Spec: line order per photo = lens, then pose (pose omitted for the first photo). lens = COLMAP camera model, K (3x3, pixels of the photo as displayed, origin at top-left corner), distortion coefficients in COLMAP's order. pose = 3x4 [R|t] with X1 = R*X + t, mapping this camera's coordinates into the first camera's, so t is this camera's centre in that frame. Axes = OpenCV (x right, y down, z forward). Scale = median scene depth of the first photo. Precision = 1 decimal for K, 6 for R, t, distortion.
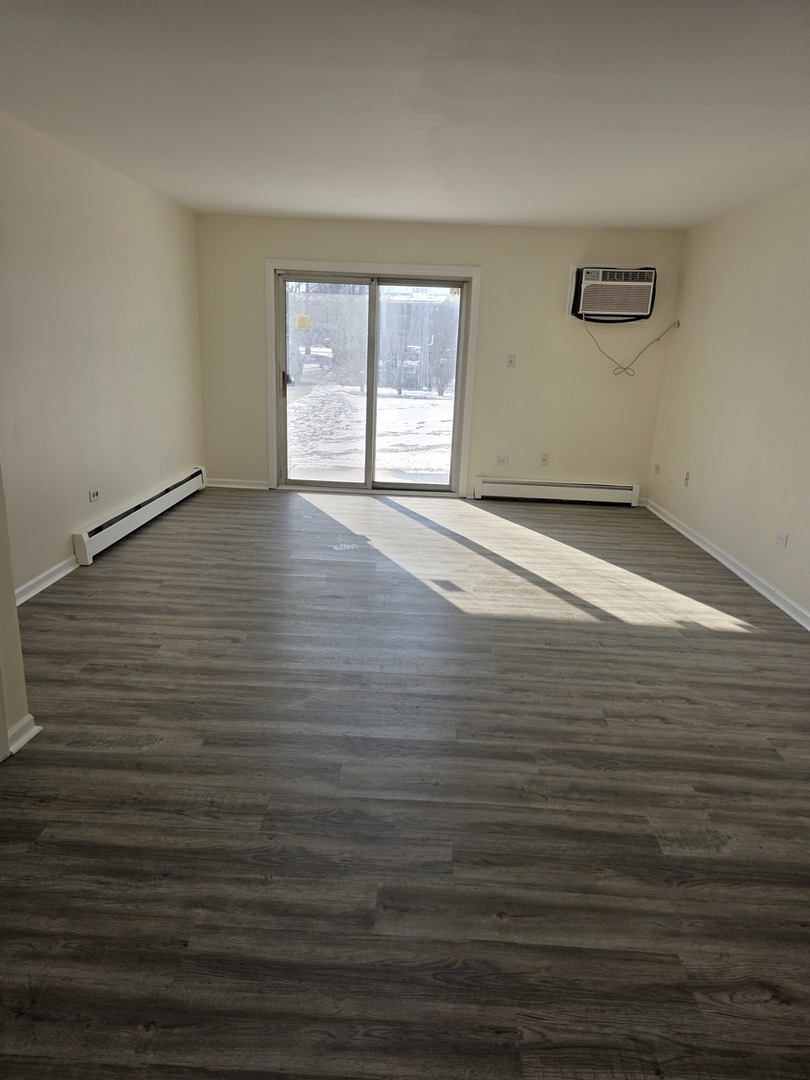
lens RADIAL K [[715.3, 0, 405.0], [0, 715.3, 540.0], [0, 0, 1]] dist [0.067571, -0.062063]
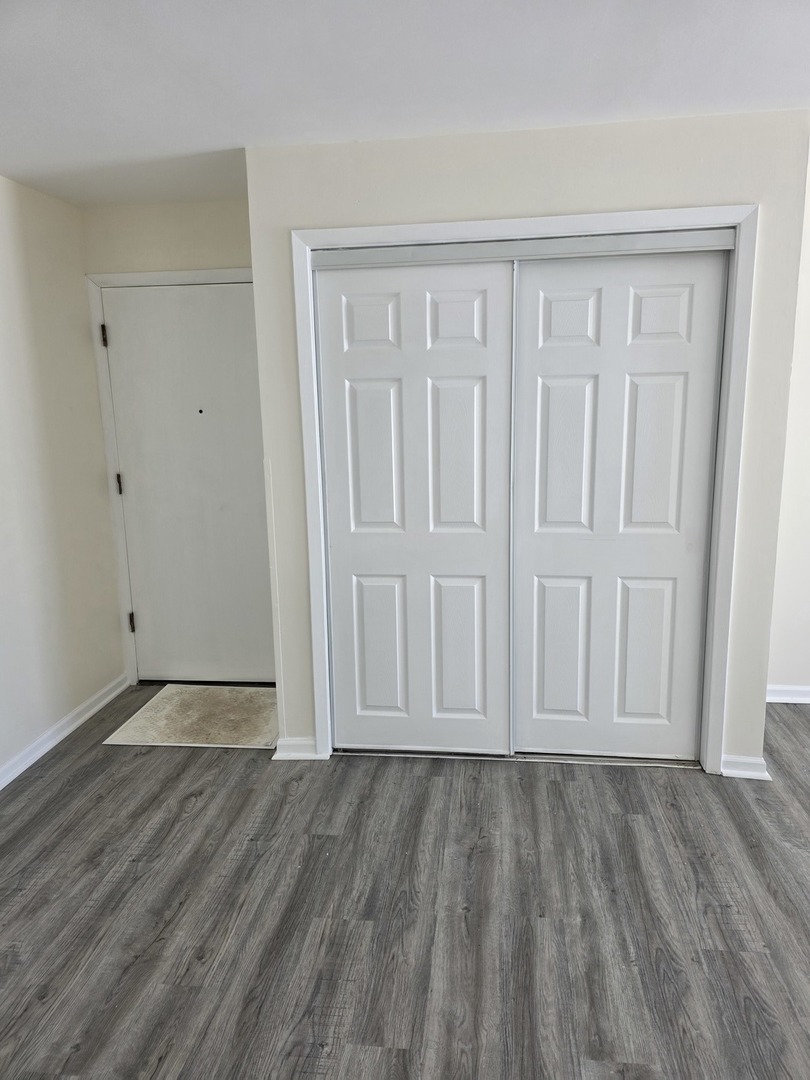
lens RADIAL K [[715.3, 0, 405.0], [0, 715.3, 540.0], [0, 0, 1]] dist [0.067571, -0.062063]
pose [[-0.088992, 0.162974, -0.982609, 0.734816], [-0.254947, 0.949931, 0.180644, -0.174127], [0.962851, 0.266589, -0.042987, 0.631271]]
